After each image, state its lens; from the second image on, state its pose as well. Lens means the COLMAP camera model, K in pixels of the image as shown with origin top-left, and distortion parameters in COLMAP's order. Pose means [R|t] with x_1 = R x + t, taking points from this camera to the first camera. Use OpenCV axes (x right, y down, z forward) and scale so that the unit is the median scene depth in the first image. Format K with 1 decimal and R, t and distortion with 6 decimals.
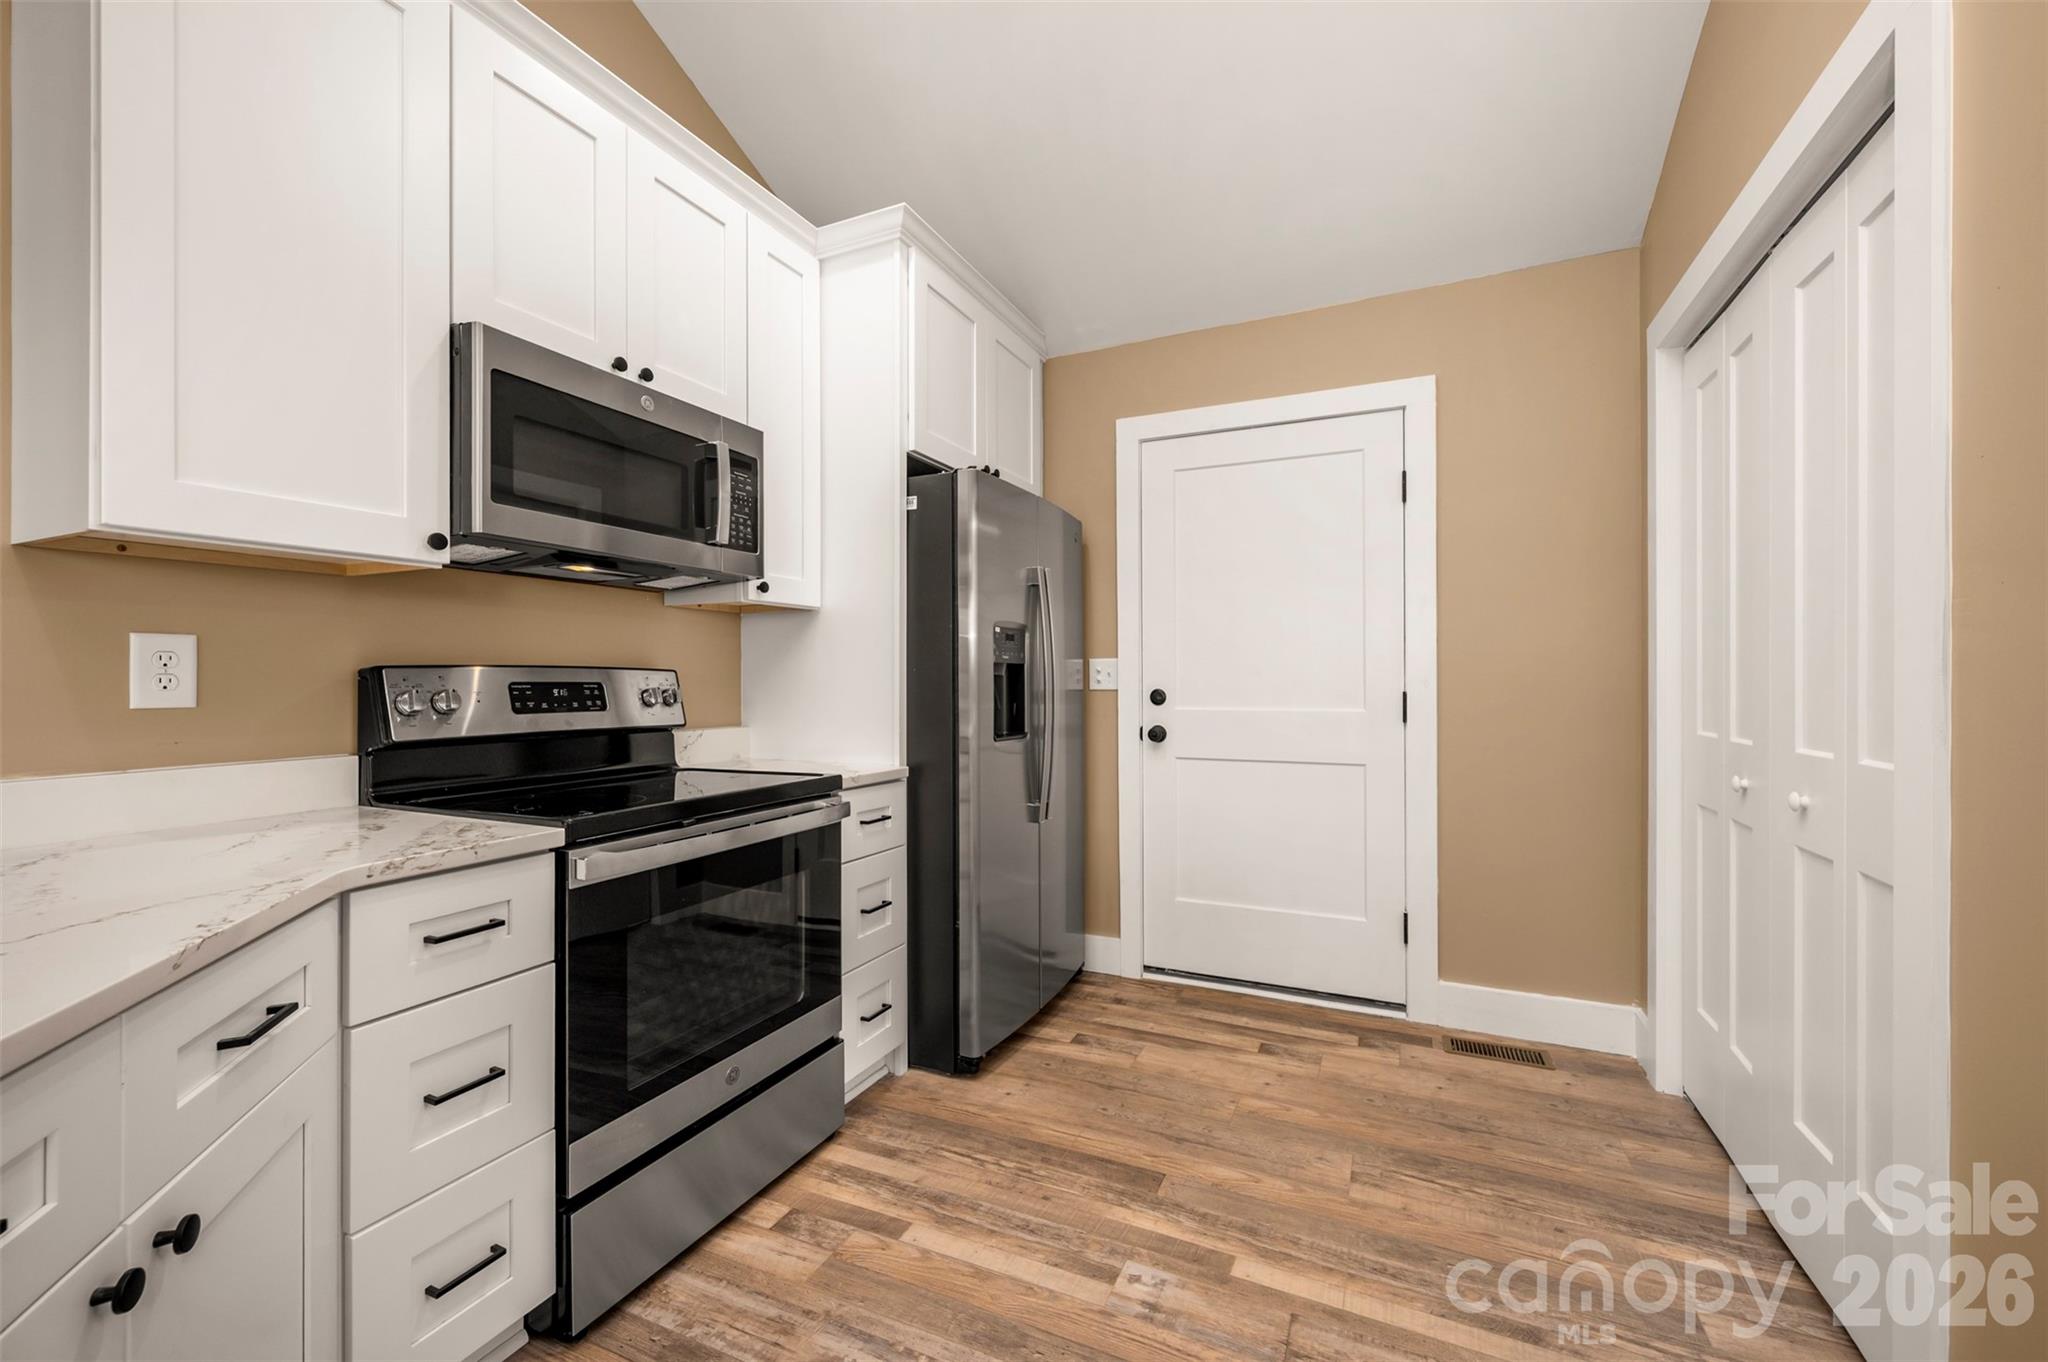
lens RADIAL K [[824.0, 0, 1022.2], [0, 824.0, 680.3], [0, 0, 1]] dist [-0.002489, 0.001178]
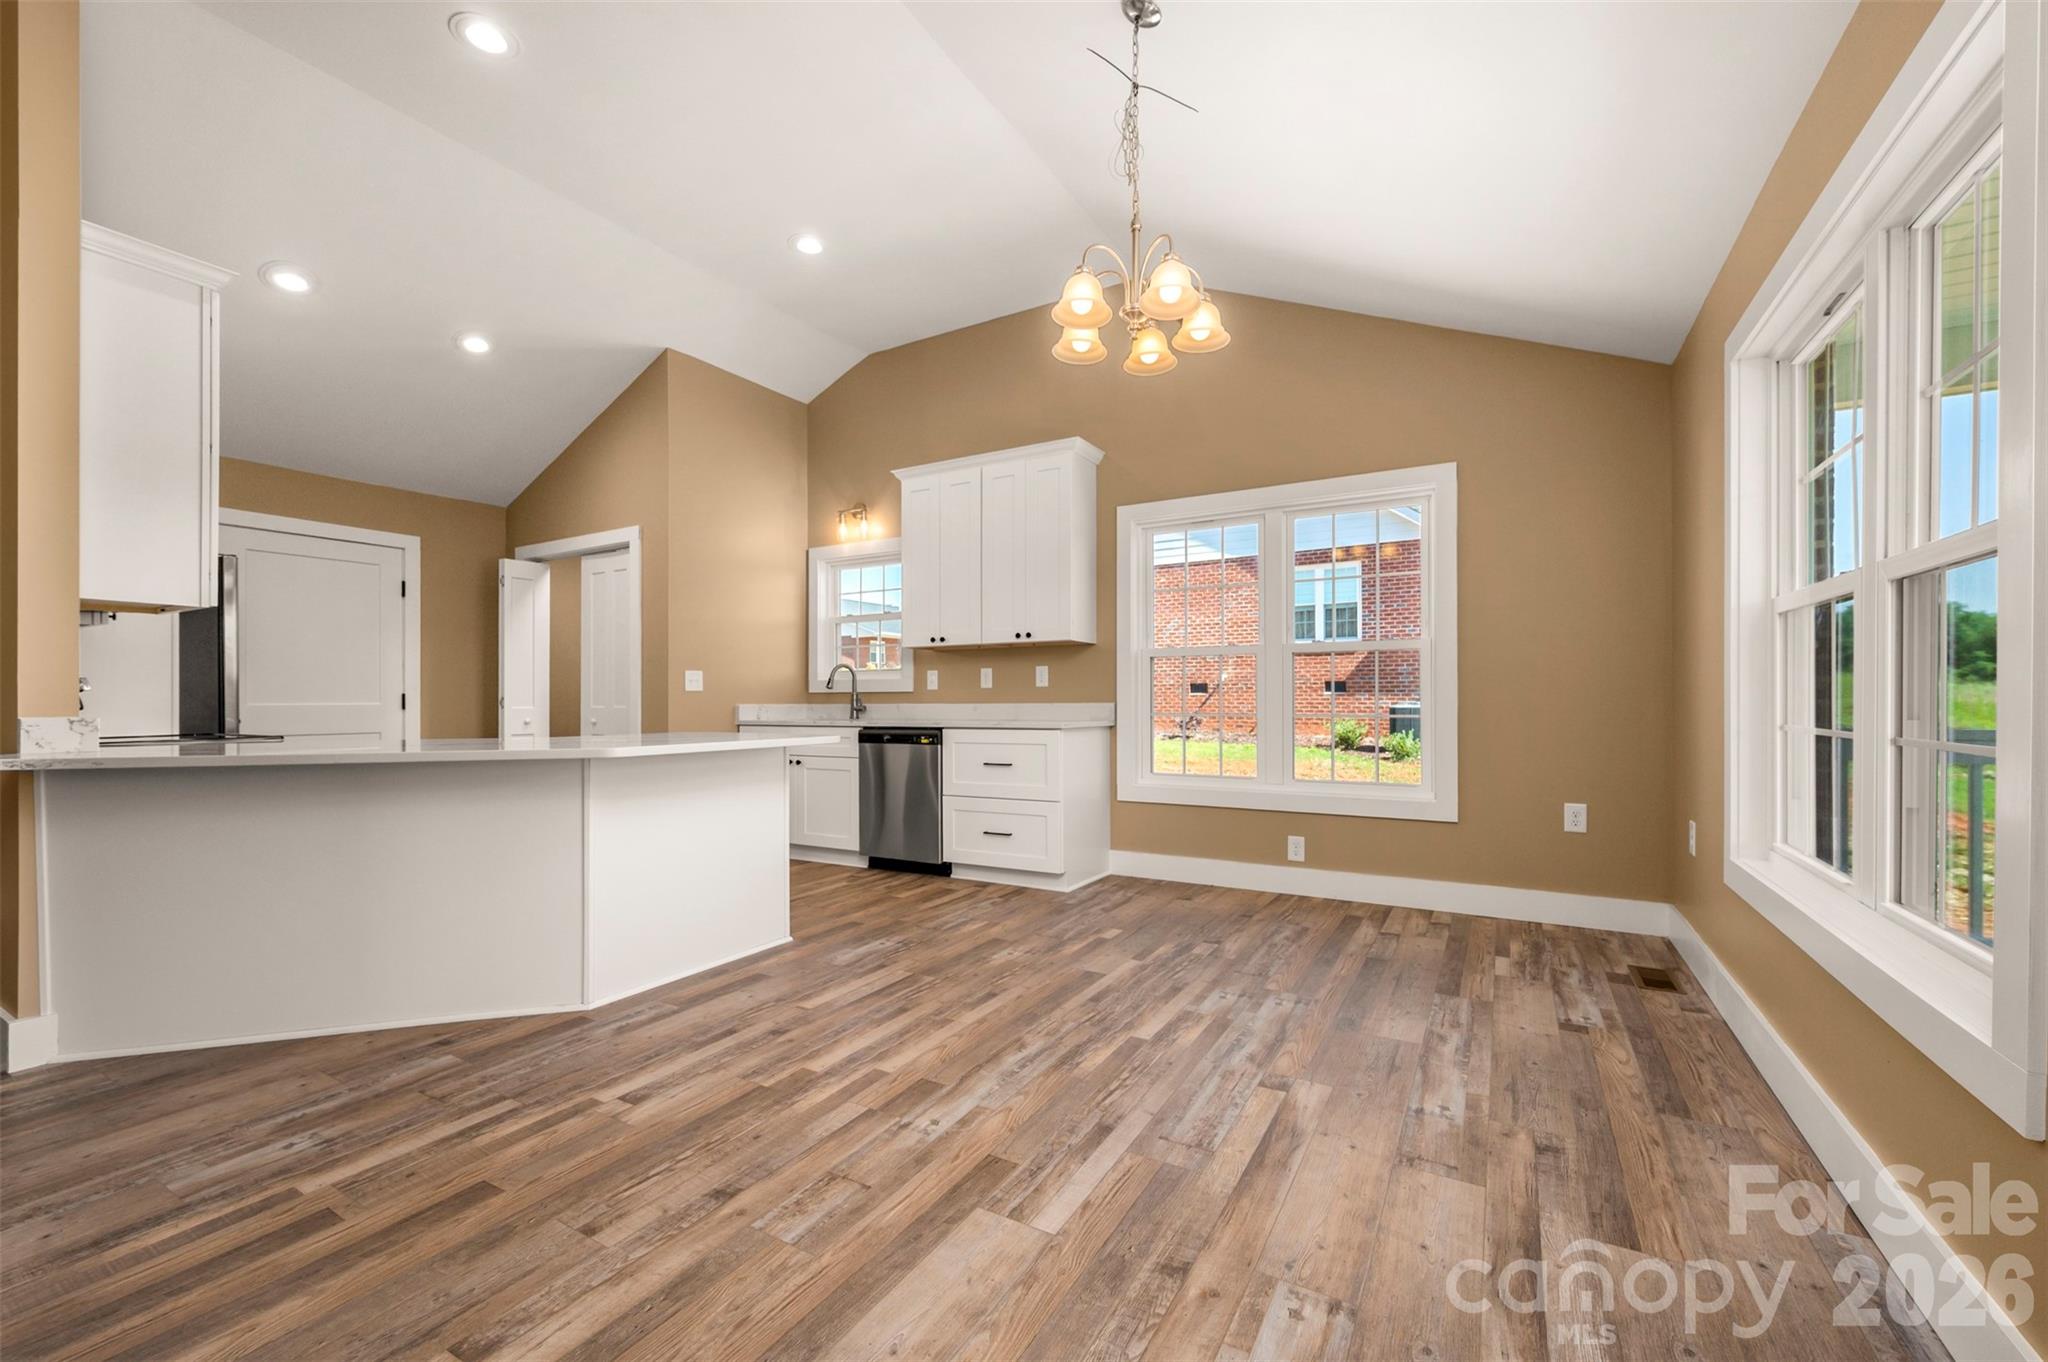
lens RADIAL K [[824.0, 0, 1017.0], [0, 824.0, 697.6], [0, 0, 1]] dist [-0.002489, 0.001178]
pose [[0.099481, 0.006864, 0.995016, -1.796272], [0.006473, 0.999951, -0.007545, 0.062145], [-0.995018, 0.007191, 0.099432, -0.865031]]
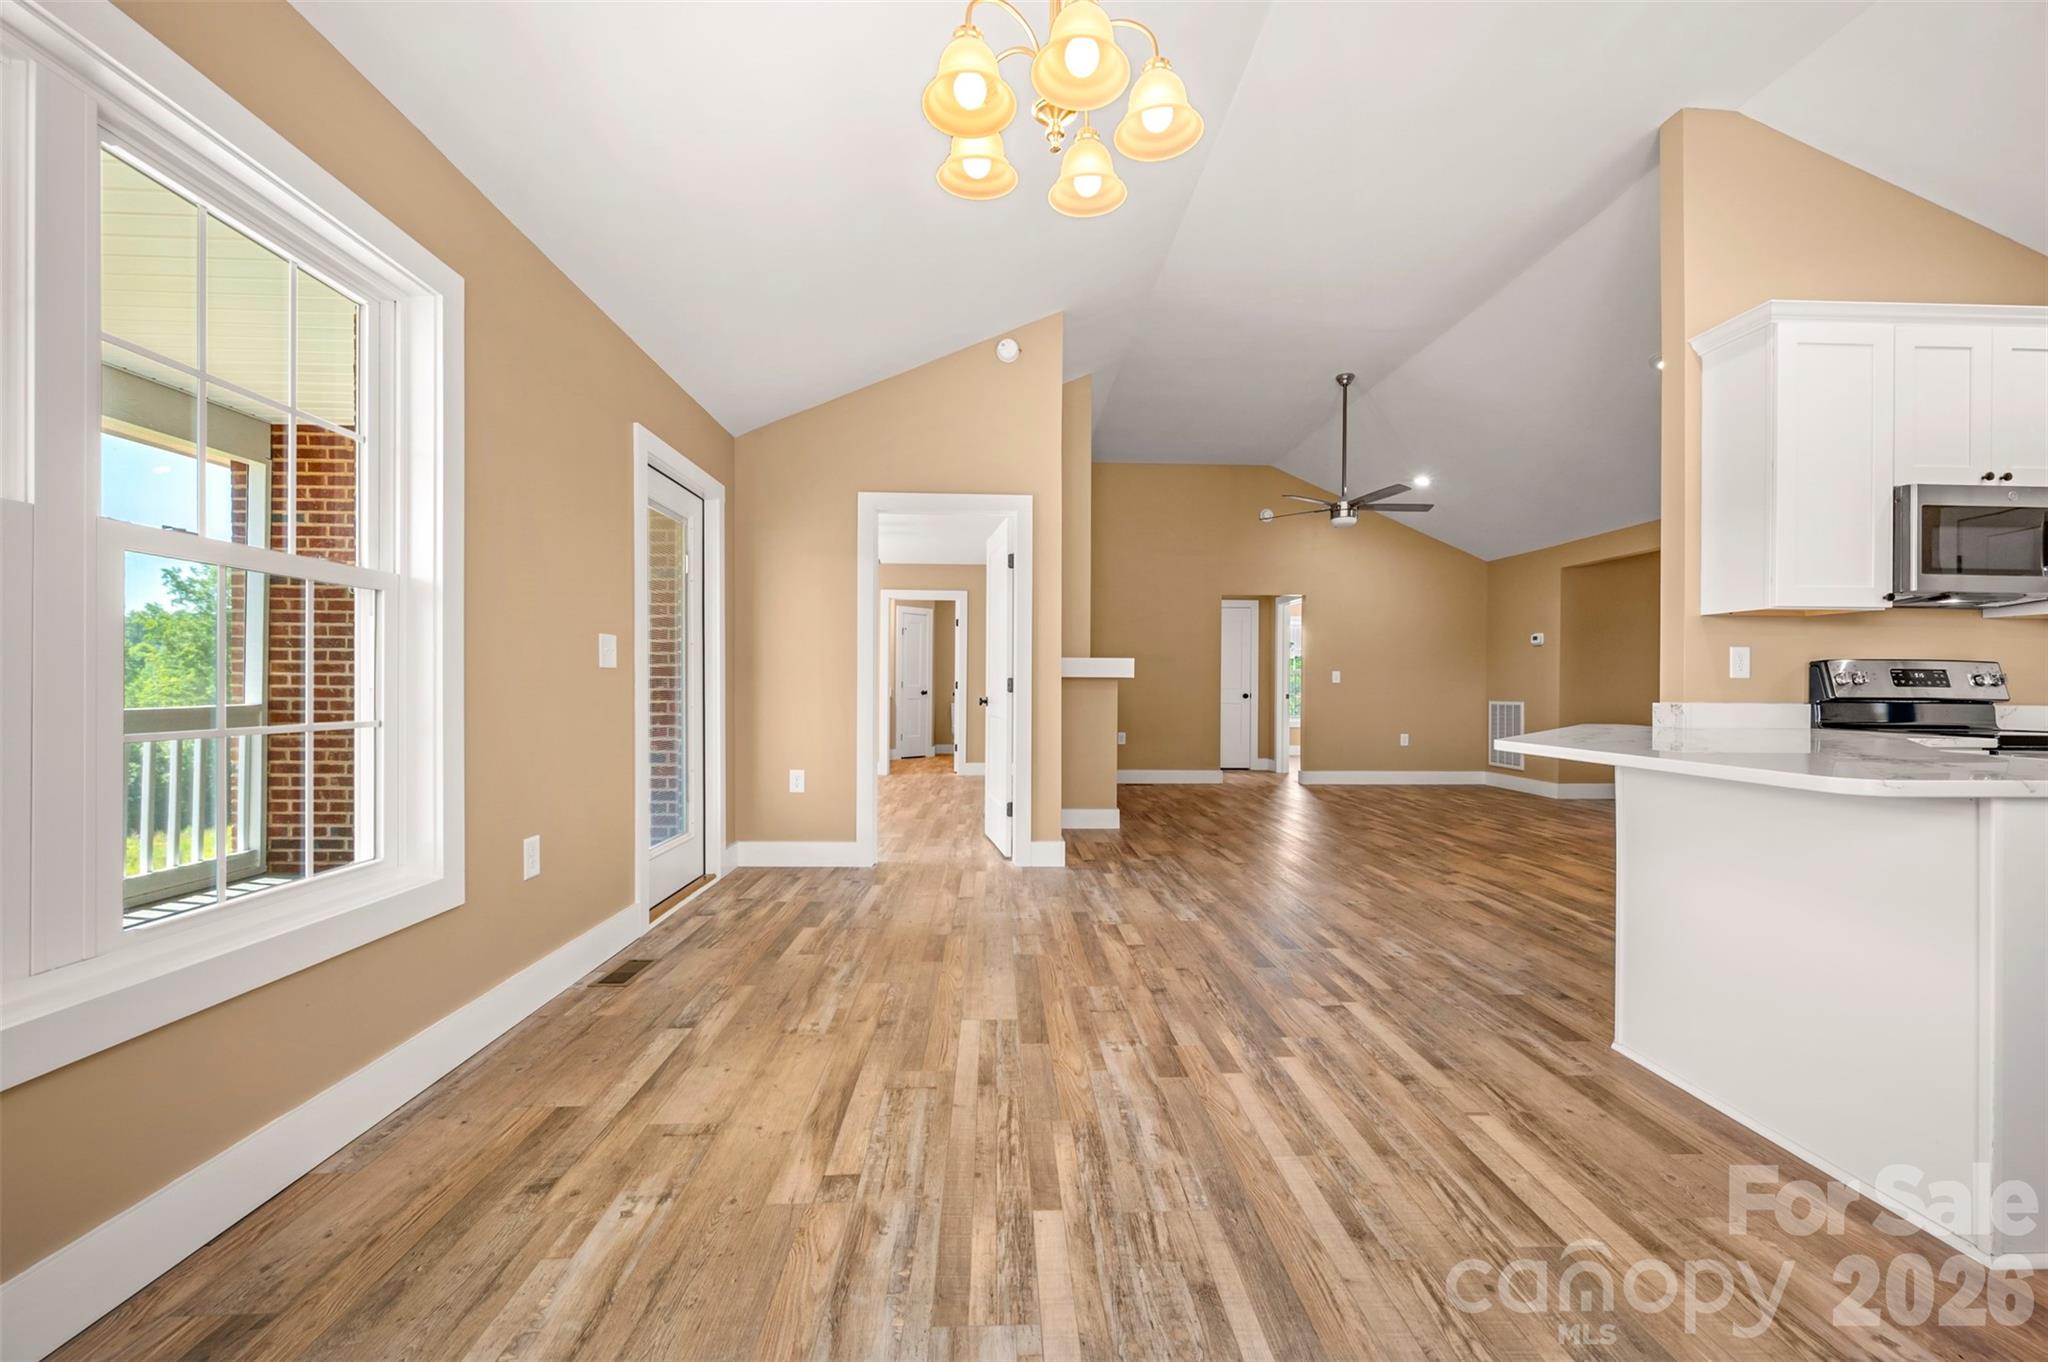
lens RADIAL K [[824.0, 0, 1036.6], [0, 824.0, 681.4], [0, 0, 1]] dist [-0.002489, 0.001178]
pose [[0.467265, 0.003338, -0.884111, 0.073528], [-0.012022, 0.999924, -0.002579, 0.050232], [0.884035, 0.011834, 0.467270, -1.294083]]
